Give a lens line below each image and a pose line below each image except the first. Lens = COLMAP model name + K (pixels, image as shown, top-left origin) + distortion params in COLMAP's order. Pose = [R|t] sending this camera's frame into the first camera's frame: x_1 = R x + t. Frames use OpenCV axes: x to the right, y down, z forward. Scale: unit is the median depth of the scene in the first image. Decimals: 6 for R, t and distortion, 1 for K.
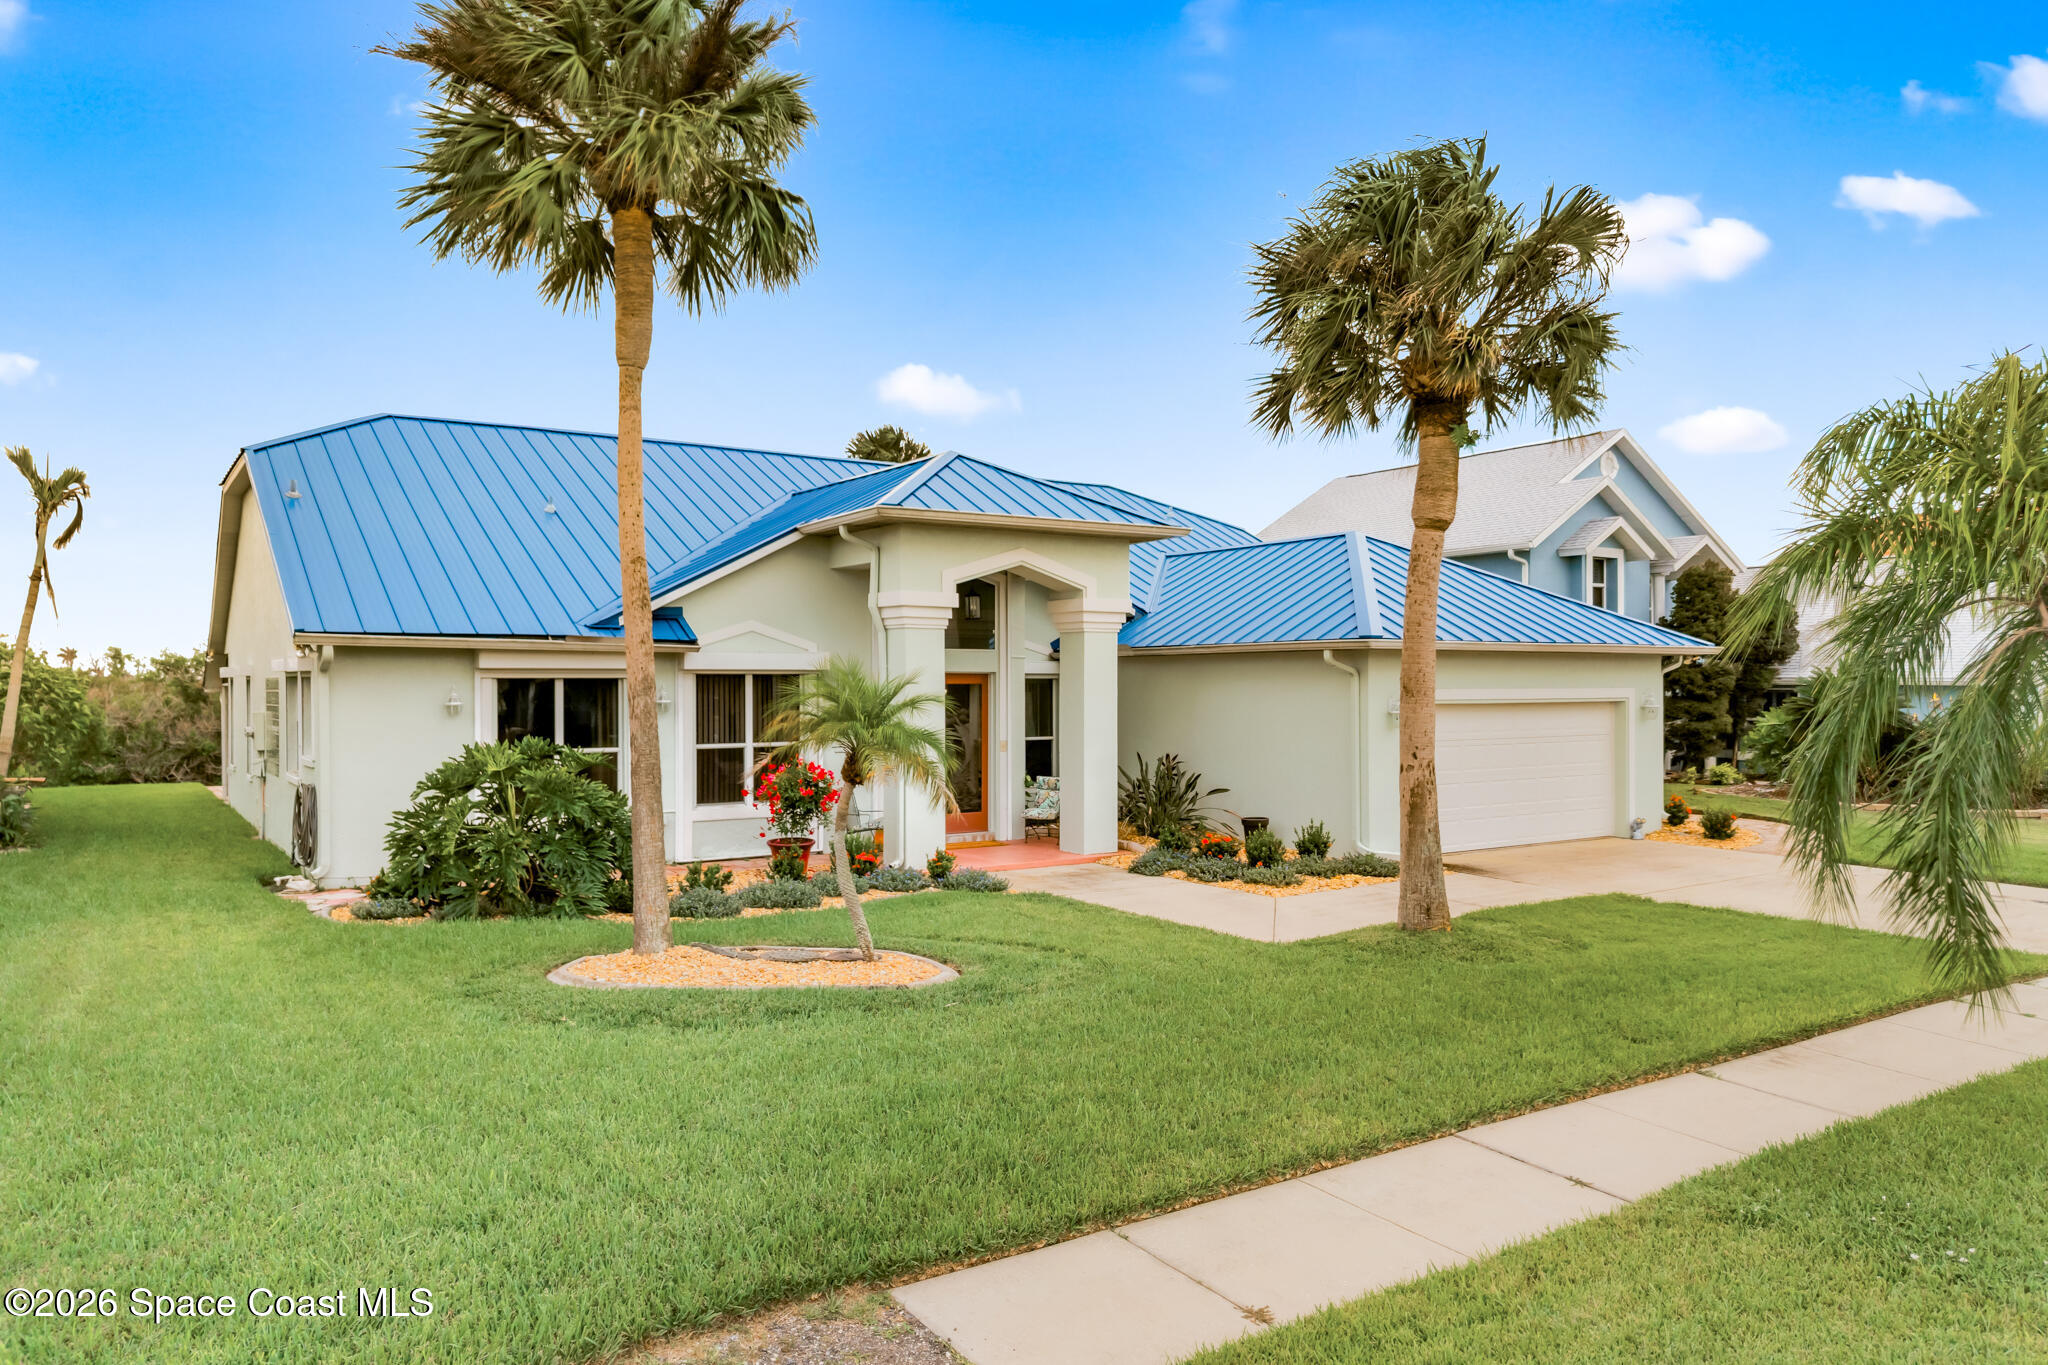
lens RADIAL K [[1390.6, 0, 1024.0], [0, 1390.6, 682.5], [0, 0, 1]] dist [0.014173, -0.026994]
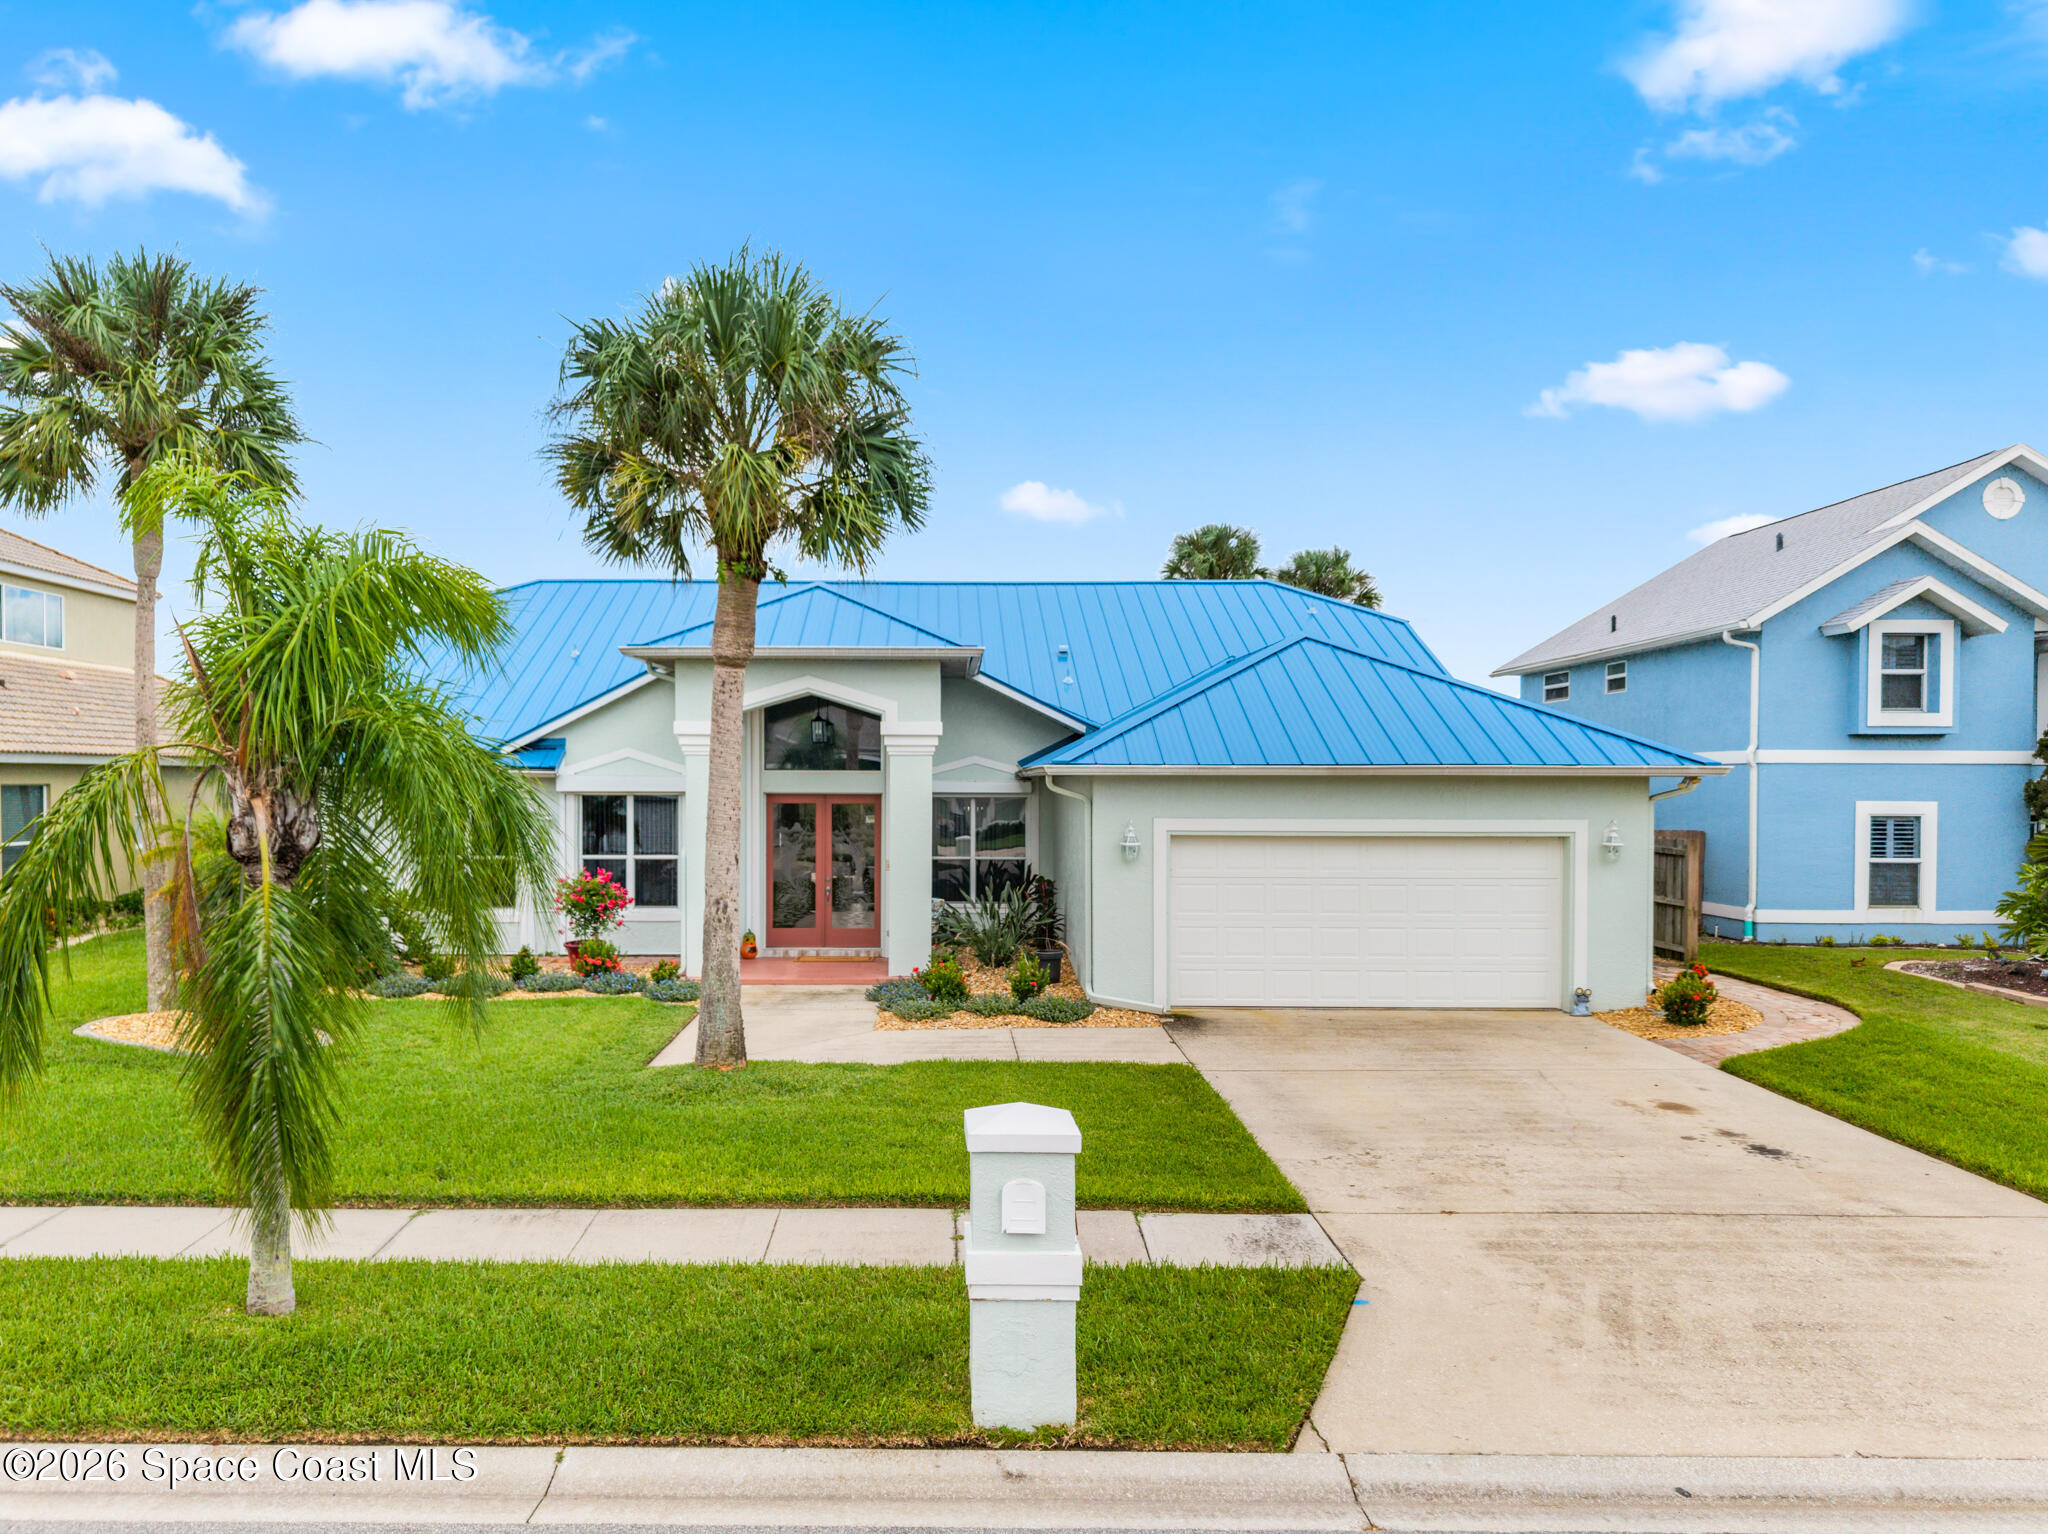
lens RADIAL K [[1428.1, 0, 930.0], [0, 1428.1, 800.6], [0, 0, 1]] dist [-0.000599, -0.001804]
pose [[0.827270, 0.011107, -0.561695, 0.732655], [-0.003934, 0.999895, 0.013977, -0.020949], [0.561791, -0.009353, 0.827227, 0.180932]]
